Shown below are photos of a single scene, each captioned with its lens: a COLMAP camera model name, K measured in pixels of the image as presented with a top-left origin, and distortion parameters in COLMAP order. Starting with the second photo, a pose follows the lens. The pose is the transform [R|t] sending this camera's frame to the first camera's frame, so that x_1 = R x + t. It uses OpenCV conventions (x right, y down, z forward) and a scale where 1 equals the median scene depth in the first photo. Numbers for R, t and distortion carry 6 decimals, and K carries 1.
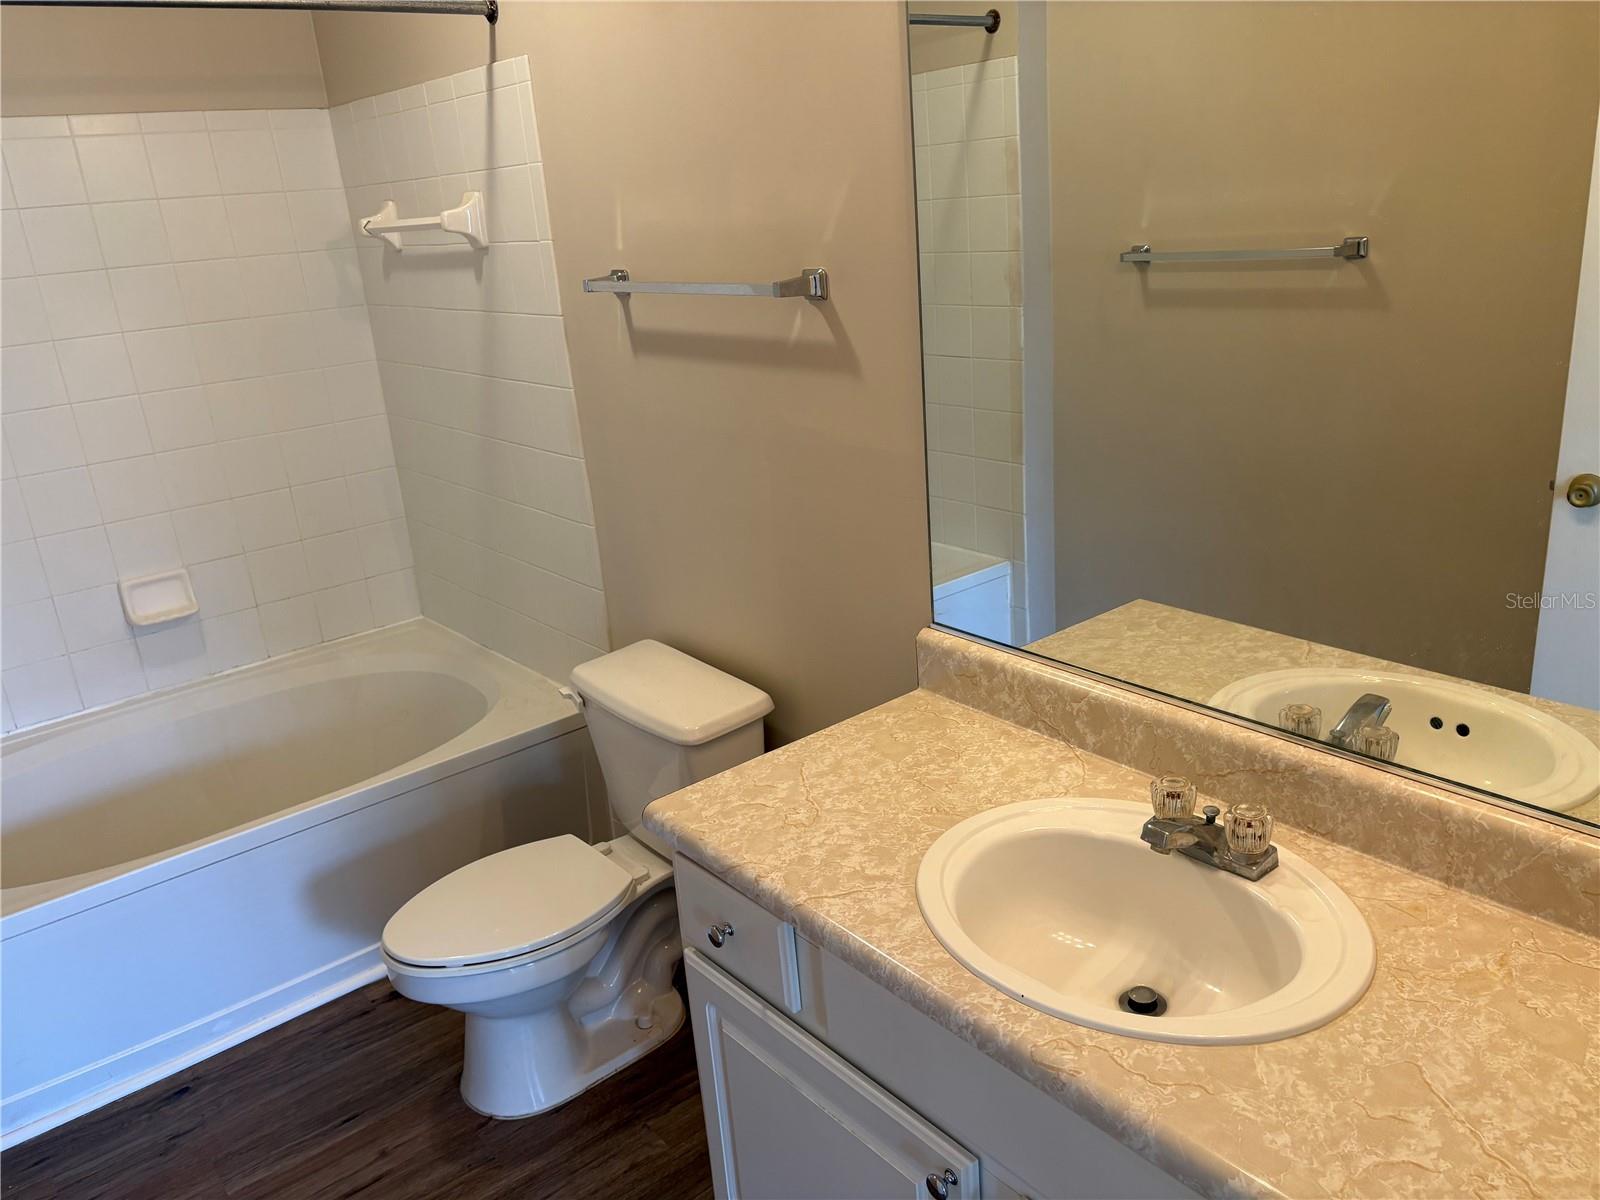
lens RADIAL K [[1211.8, 0, 801.7], [0, 1211.8, 597.0], [0, 0, 1]] dist [0.062577, -0.063374]
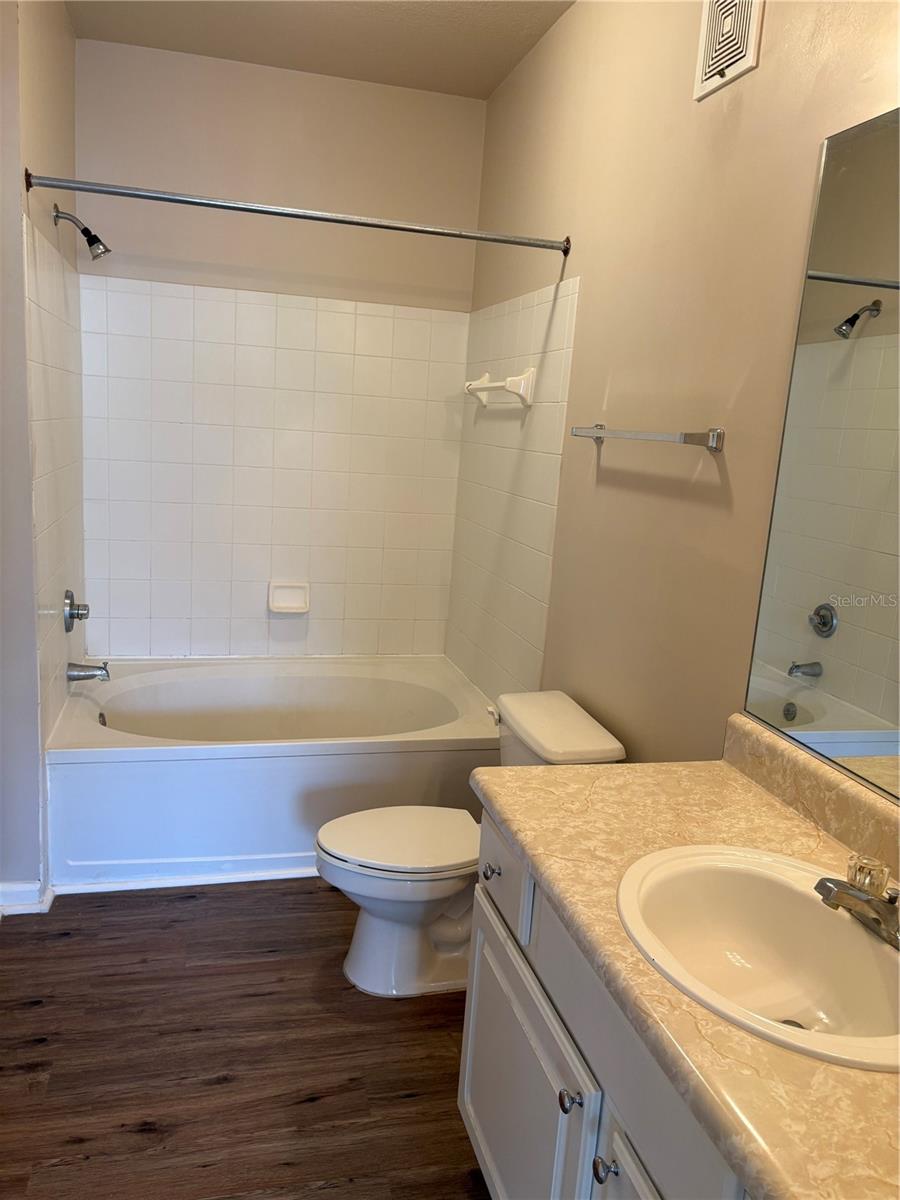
lens RADIAL K [[908.8, 0, 445.9], [0, 908.8, 606.6], [0, 0, 1]] dist [0.062577, -0.063374]
pose [[0.897739, 0.218273, -0.382650, 0.163675], [-0.263305, 0.962253, -0.068849, 0.061805], [0.353178, 0.162563, 0.921324, 0.008020]]
